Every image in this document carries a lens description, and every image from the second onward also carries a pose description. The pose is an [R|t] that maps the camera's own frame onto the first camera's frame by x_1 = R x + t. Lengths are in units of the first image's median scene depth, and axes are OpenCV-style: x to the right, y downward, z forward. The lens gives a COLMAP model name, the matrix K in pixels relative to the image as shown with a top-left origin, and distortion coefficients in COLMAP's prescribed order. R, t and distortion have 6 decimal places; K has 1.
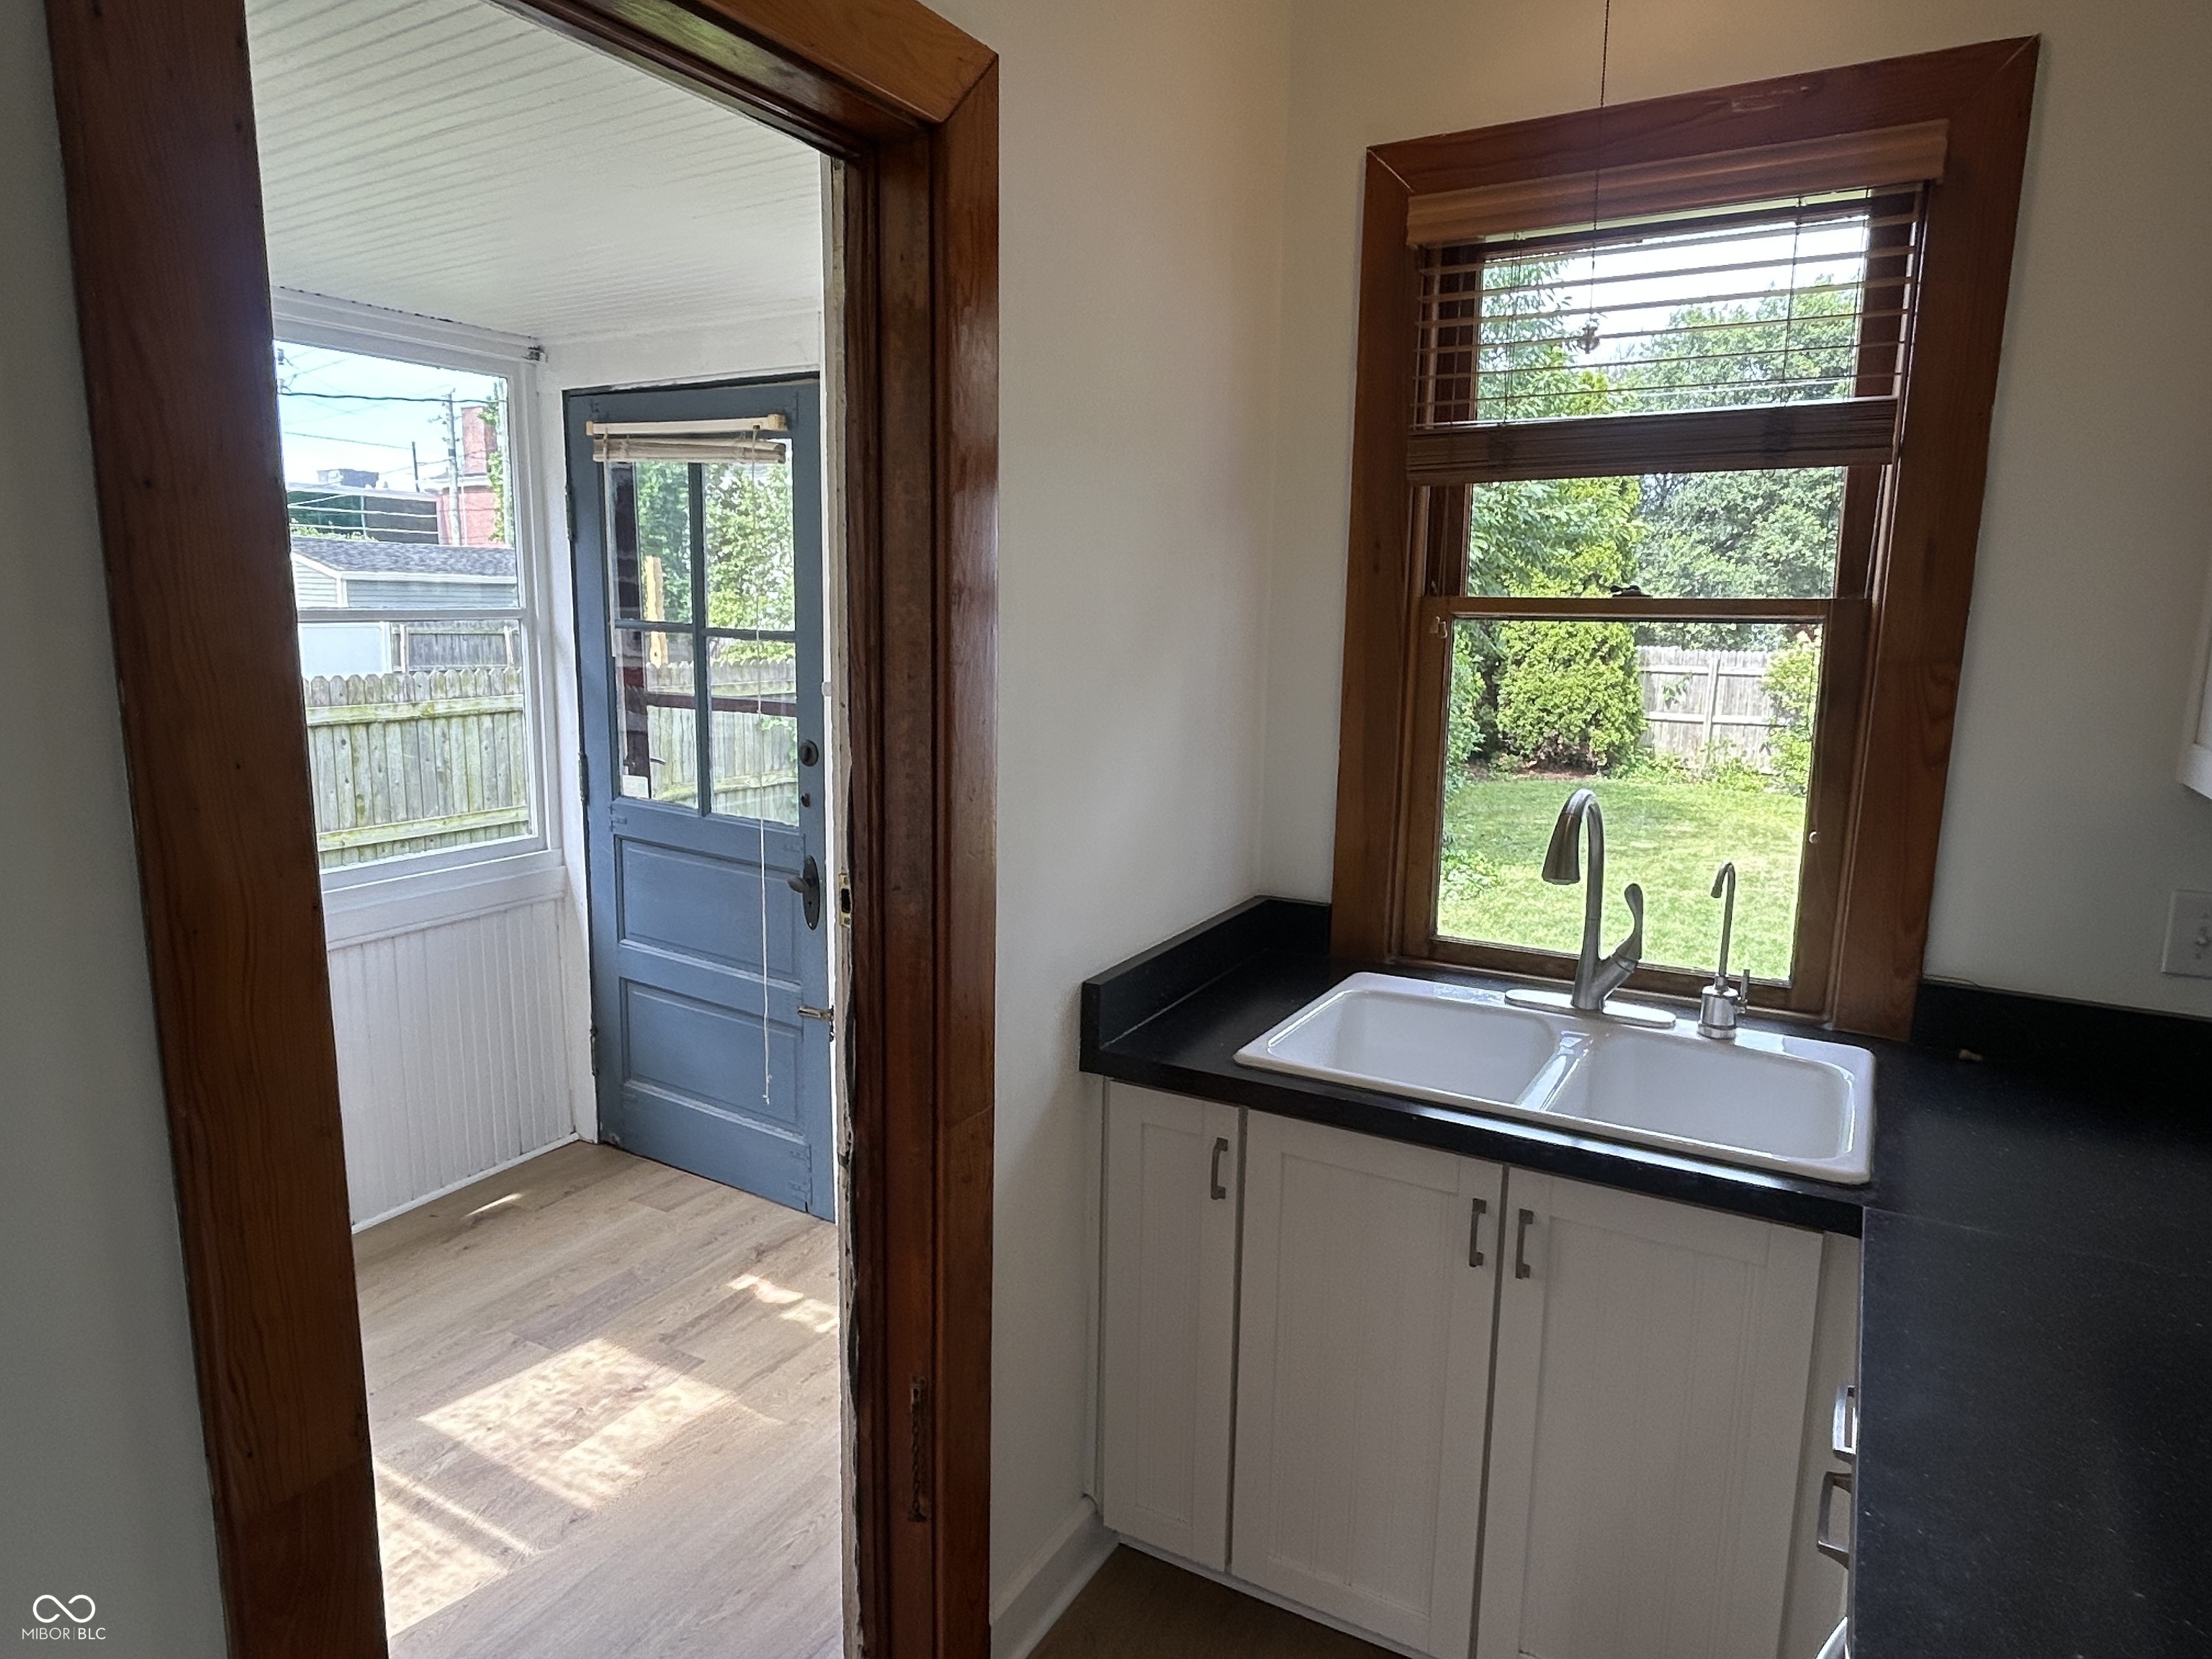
lens RADIAL K [[1327.3, 0, 1090.1], [0, 1327.3, 830.7], [0, 0, 1]] dist [-0.005000, -0.008954]
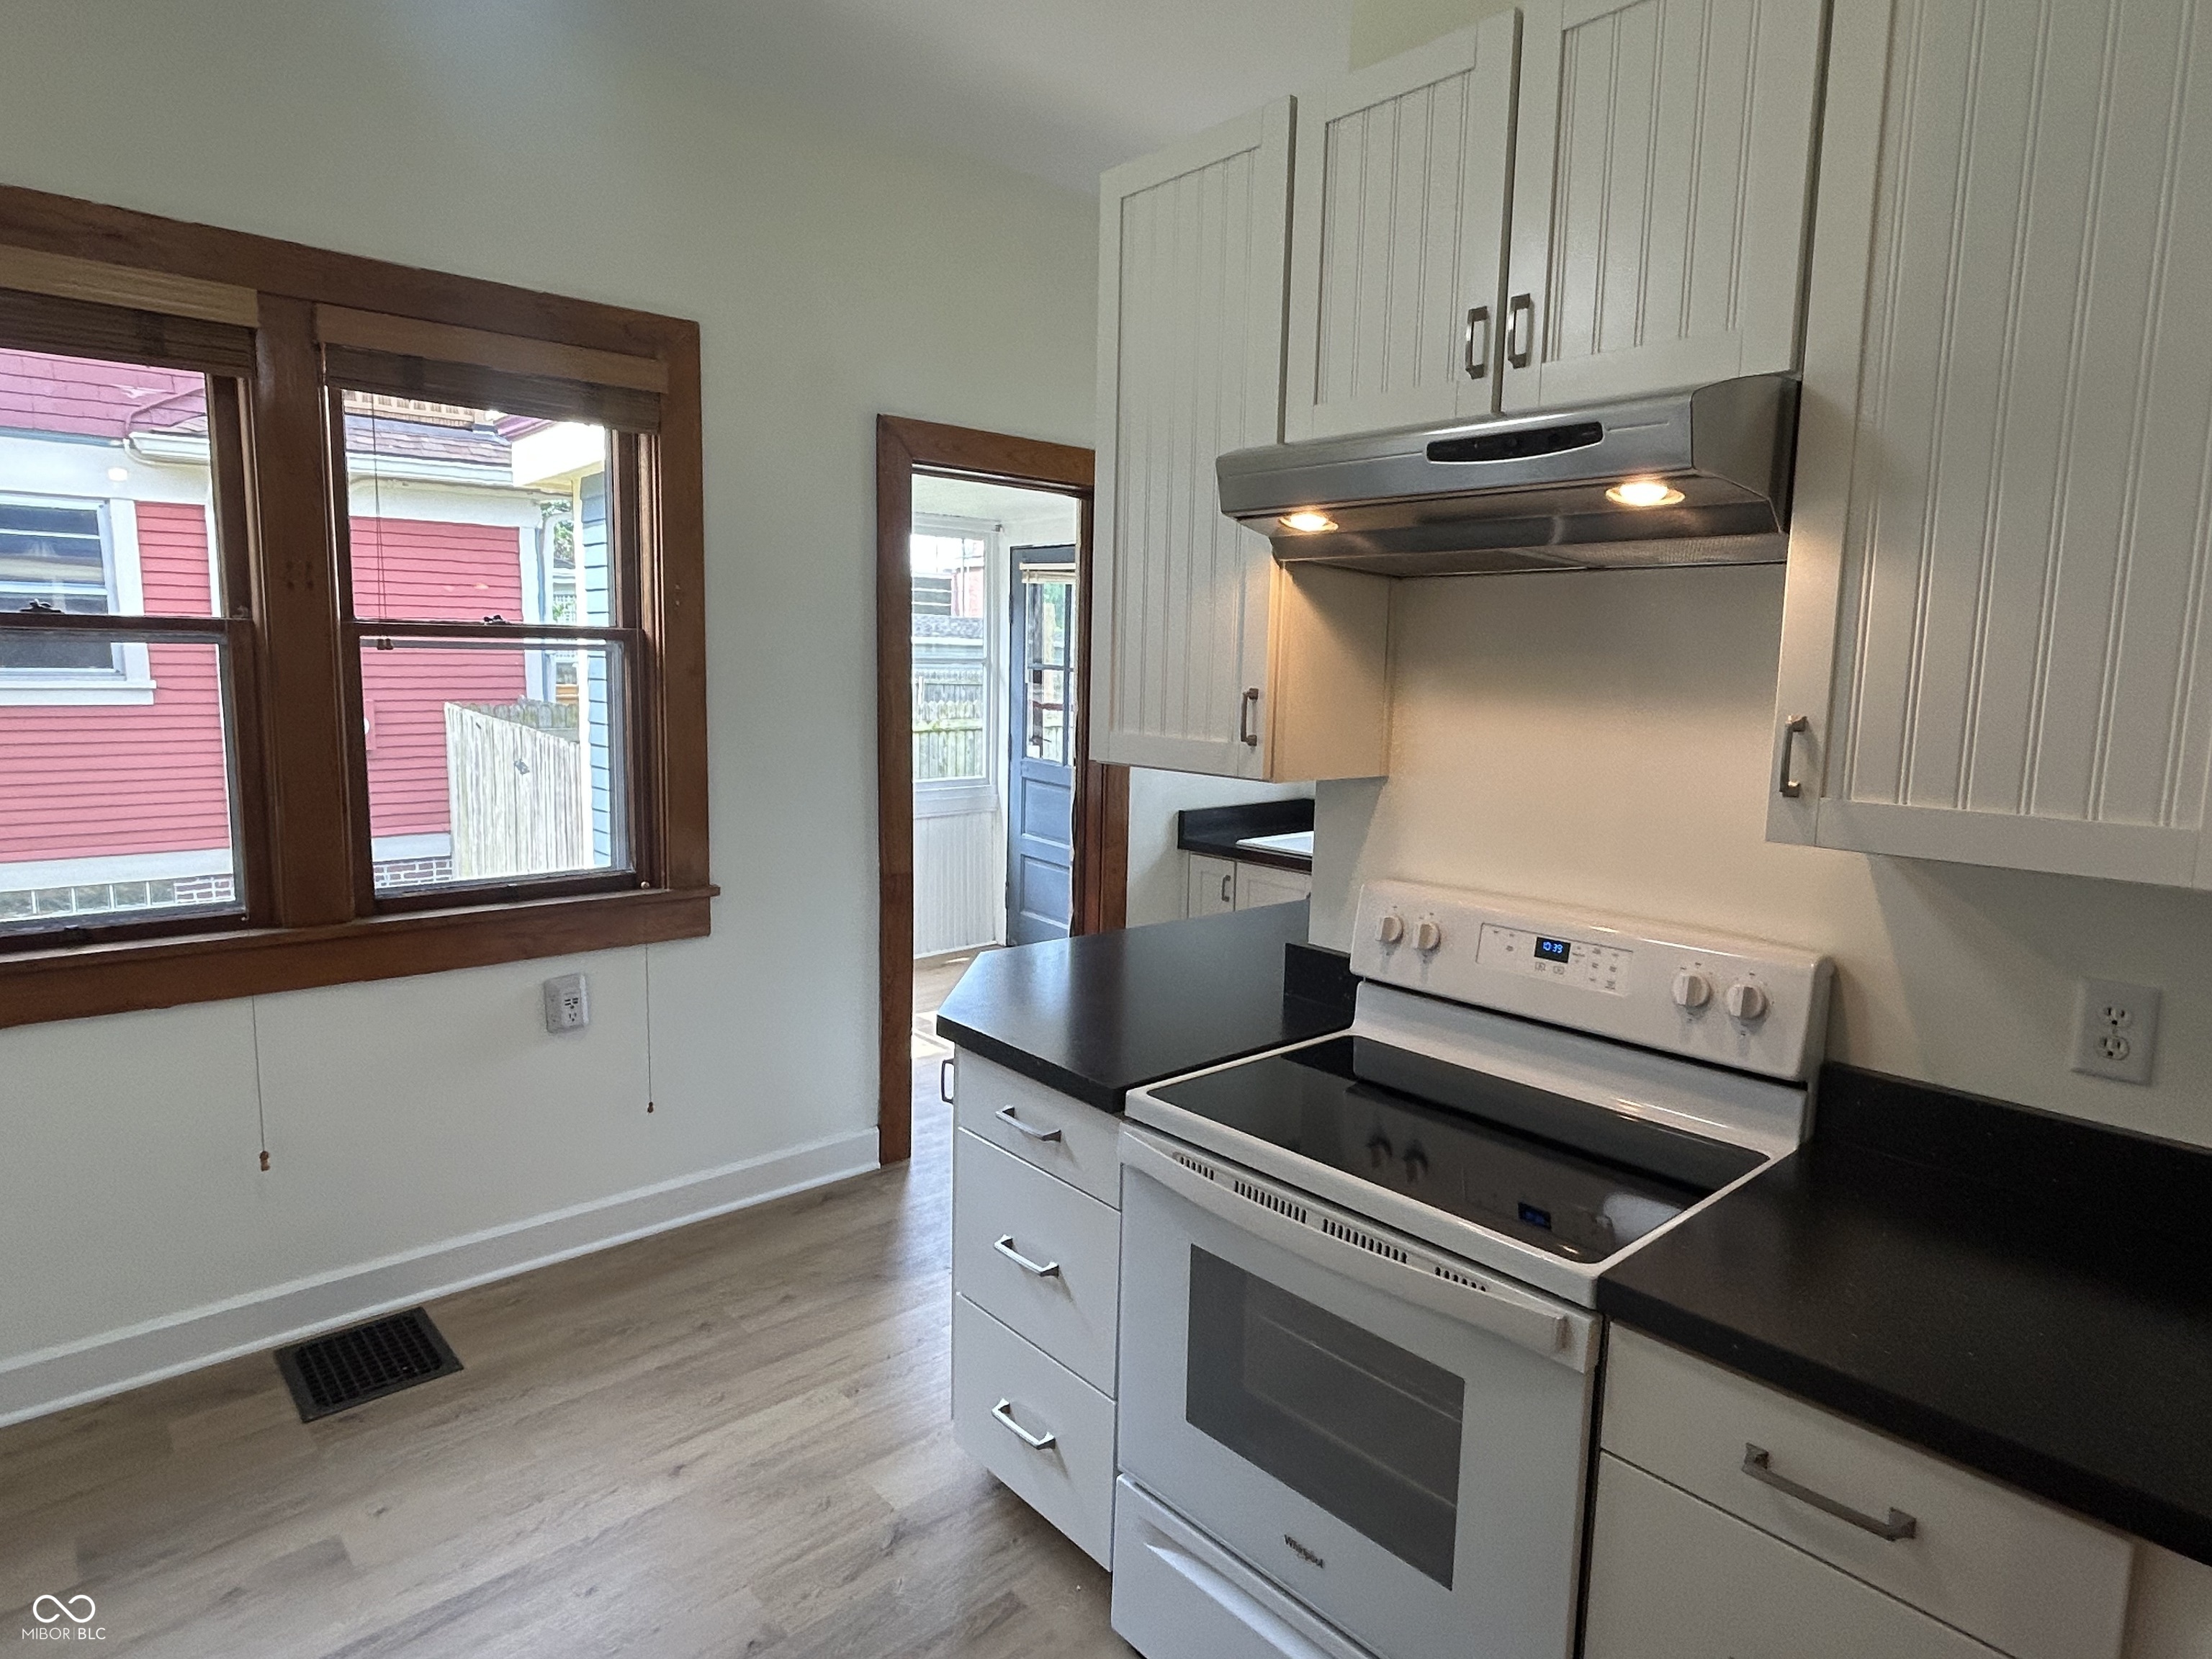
lens RADIAL K [[1262.2, 0, 1114.1], [0, 1262.2, 828.1], [0, 0, 1]] dist [-0.000952, 0.001298]
pose [[0.948712, 0.046628, -0.312685, 0.355793], [-0.059823, 0.997672, -0.032735, 0.136276], [0.310431, 0.049762, 0.949293, -0.712351]]
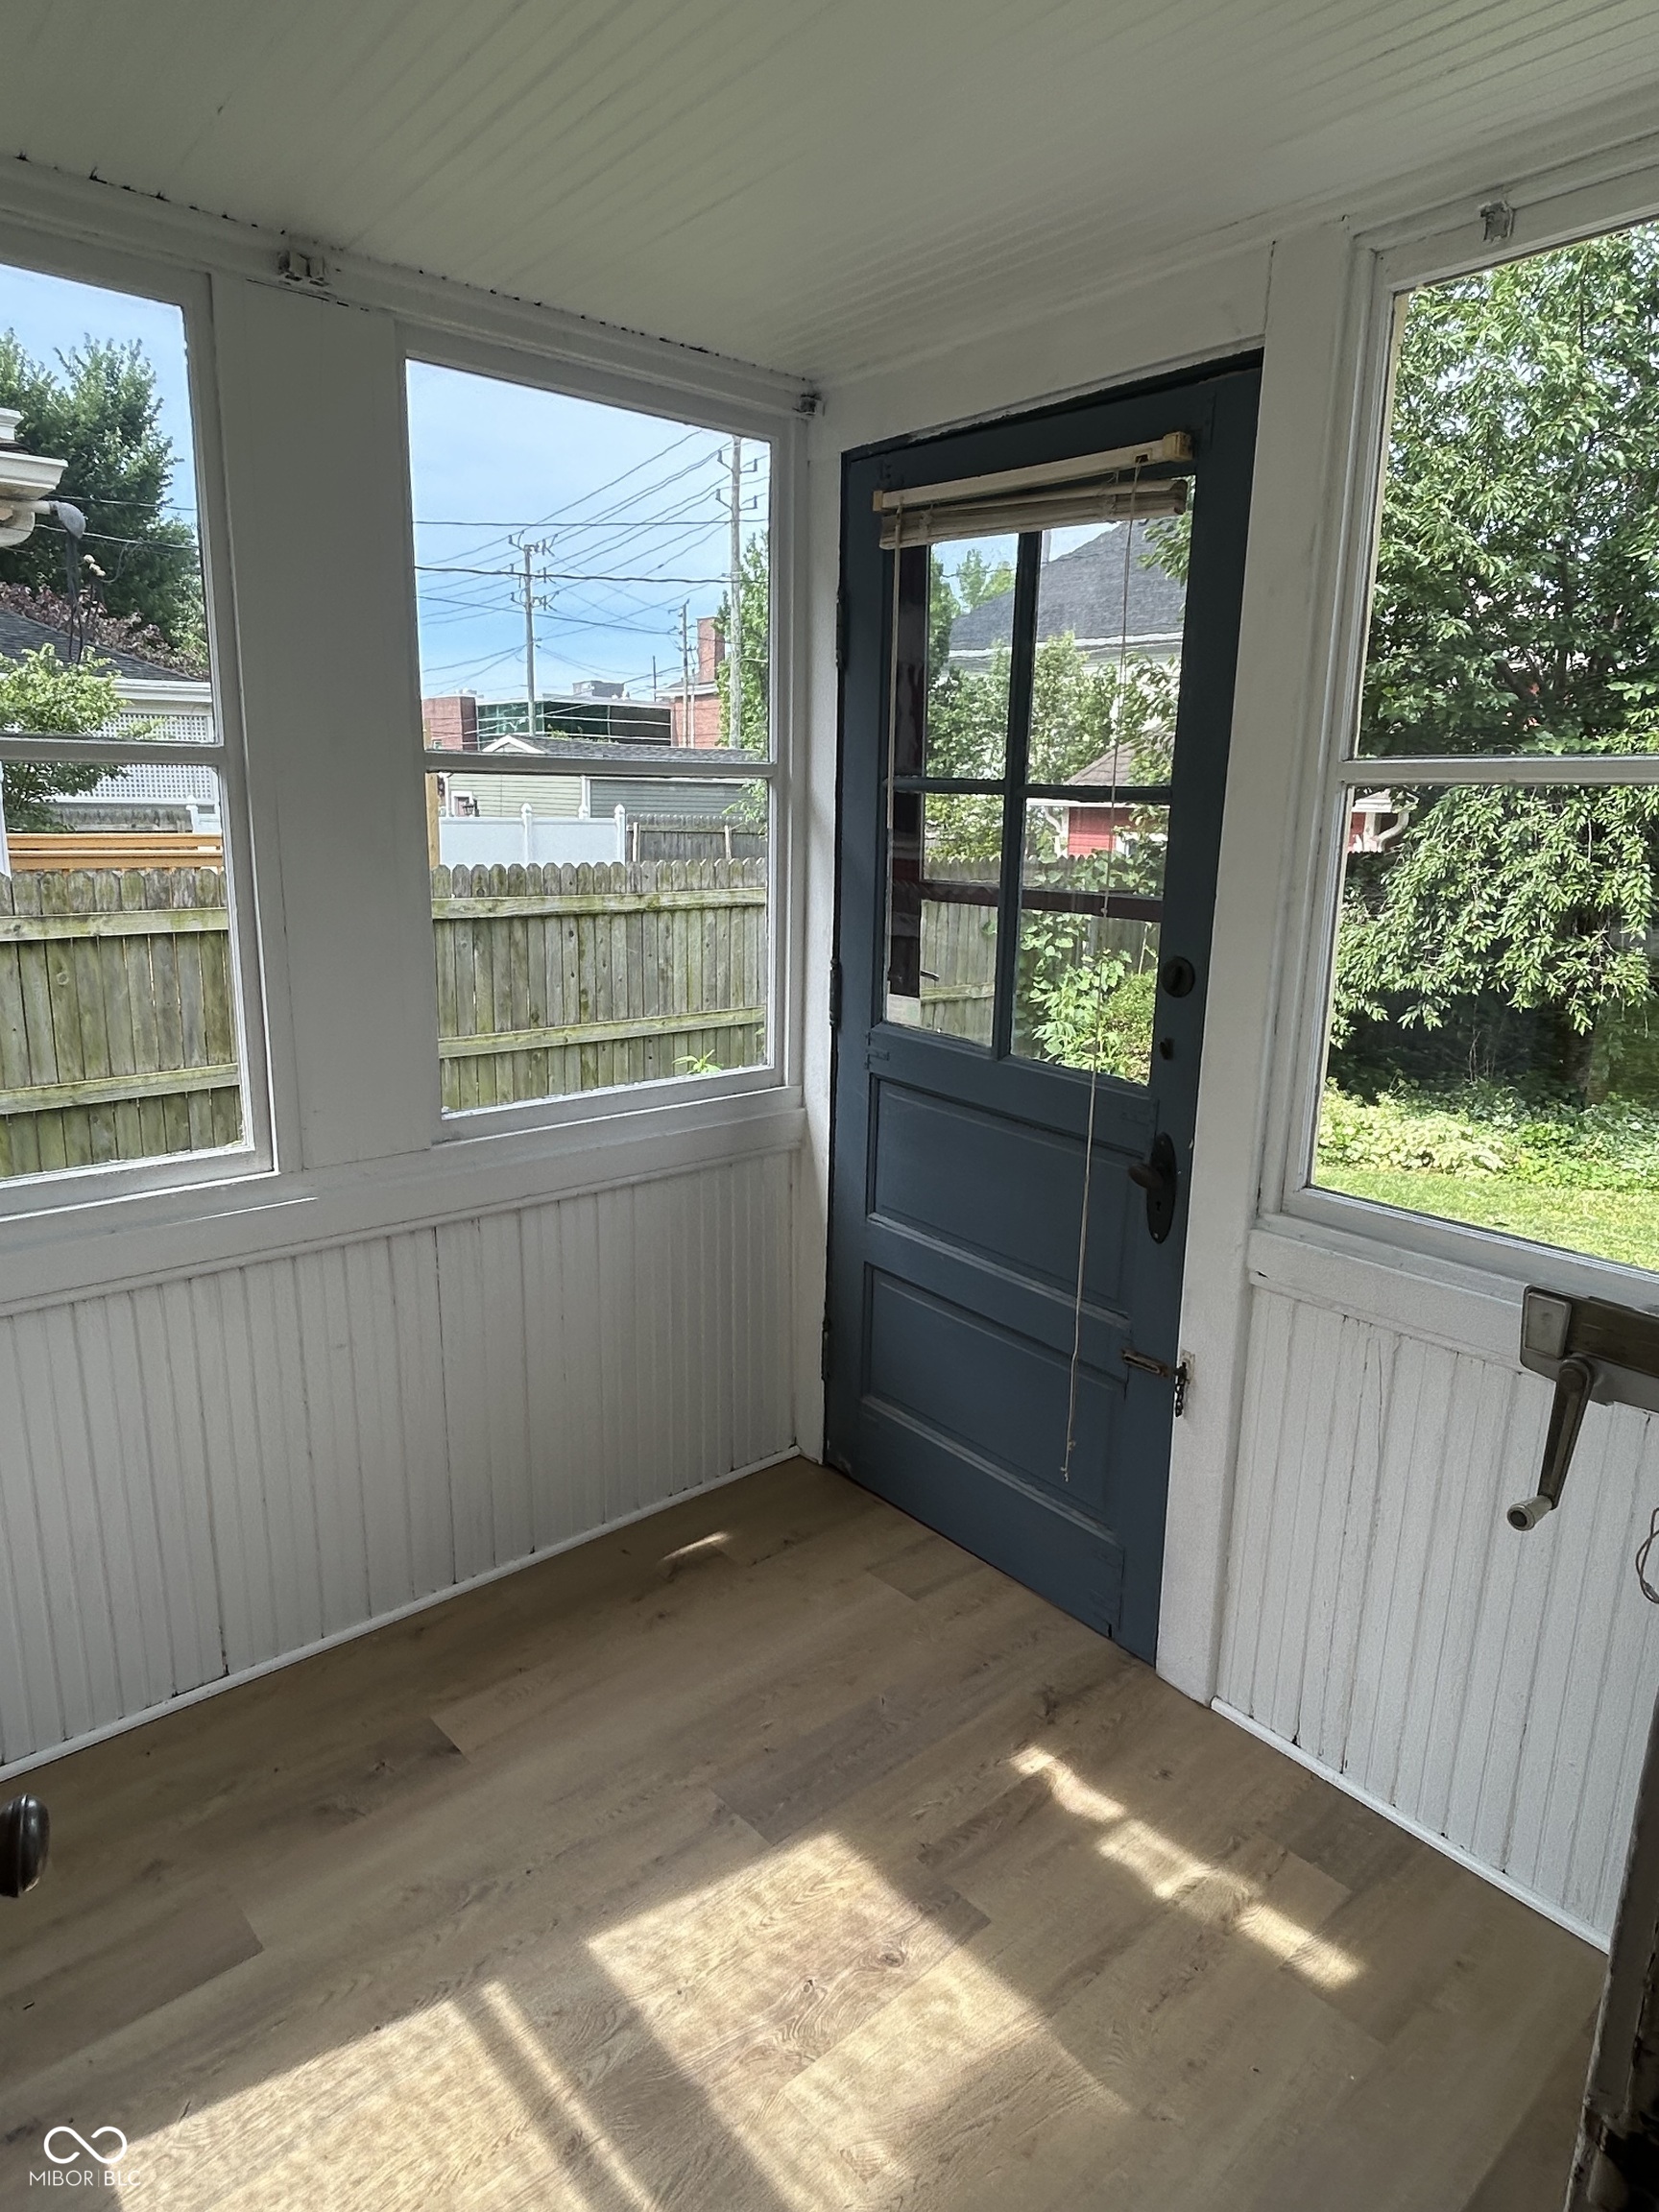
lens RADIAL K [[1327.3, 0, 820.3], [0, 1327.3, 1096.7], [0, 0, 1]] dist [-0.005000, -0.008954]
pose [[0.942895, 0.069910, -0.325670, -0.154052], [-0.055106, 0.996993, 0.054476, -0.024697], [0.328499, -0.033418, 0.943913, 0.313061]]
